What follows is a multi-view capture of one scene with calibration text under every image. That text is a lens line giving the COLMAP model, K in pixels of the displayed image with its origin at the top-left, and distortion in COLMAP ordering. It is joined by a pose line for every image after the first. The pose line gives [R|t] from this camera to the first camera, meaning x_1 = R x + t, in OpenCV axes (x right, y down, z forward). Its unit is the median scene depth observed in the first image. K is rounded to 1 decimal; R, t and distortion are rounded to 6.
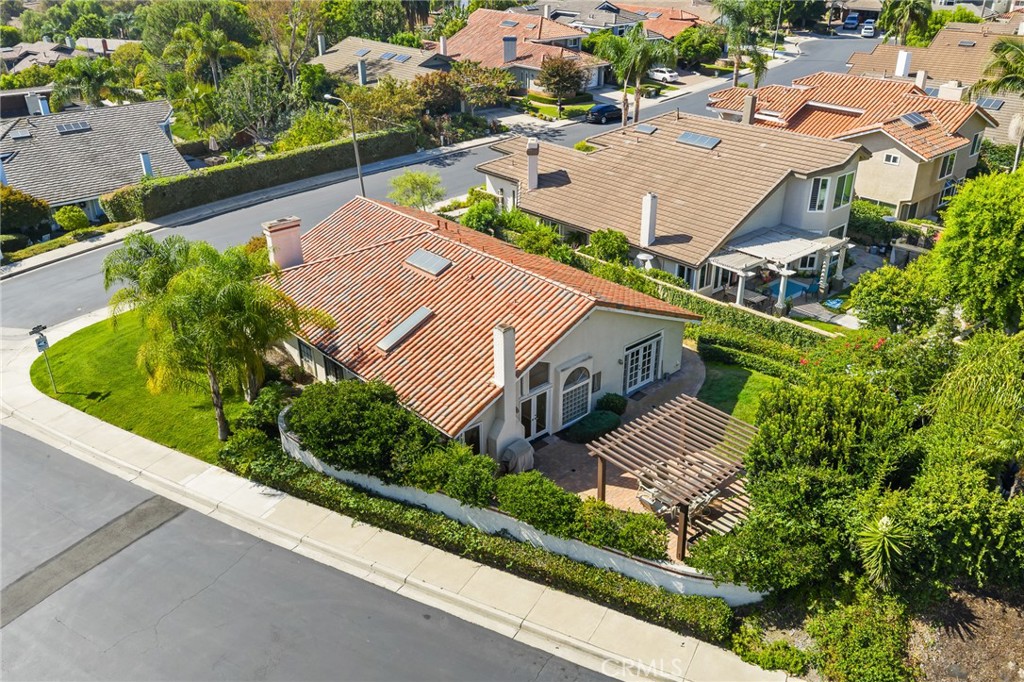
lens RADIAL K [[845.2, 0, 511.3], [0, 845.2, 340.5], [0, 0, 1]] dist [-0.004190, -0.008843]
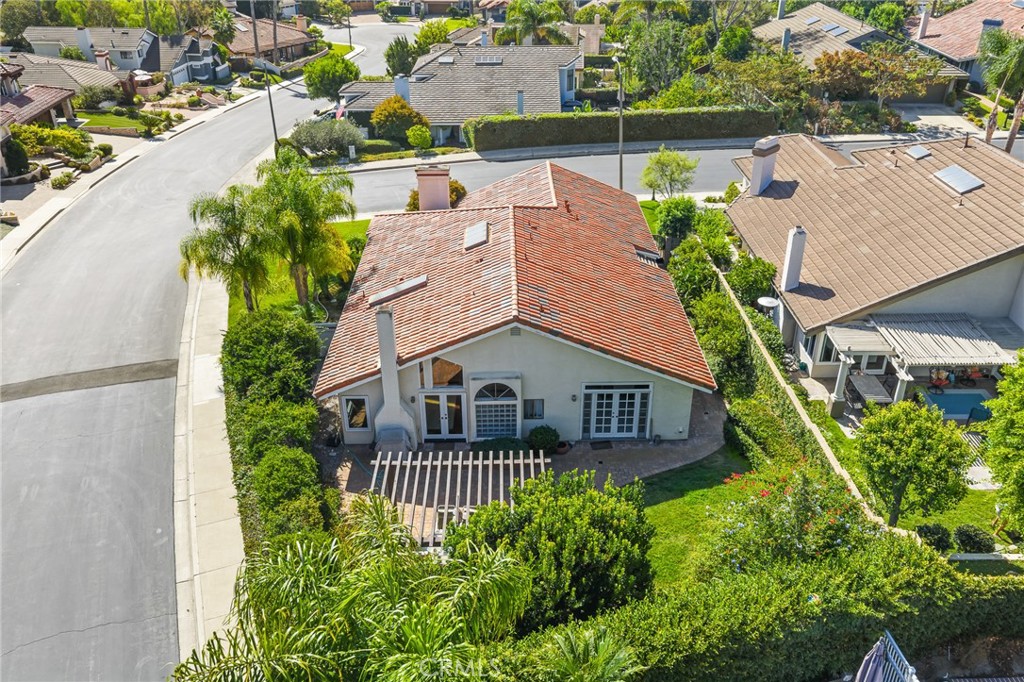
lens RADIAL K [[845.2, 0, 511.4], [0, 845.2, 341.7], [0, 0, 1]] dist [-0.004190, -0.008843]
pose [[0.754550, 0.315665, -0.575334, 0.462832], [-0.287463, 0.947111, 0.142638, -0.110902], [0.589931, 0.057760, 0.805385, 0.216455]]
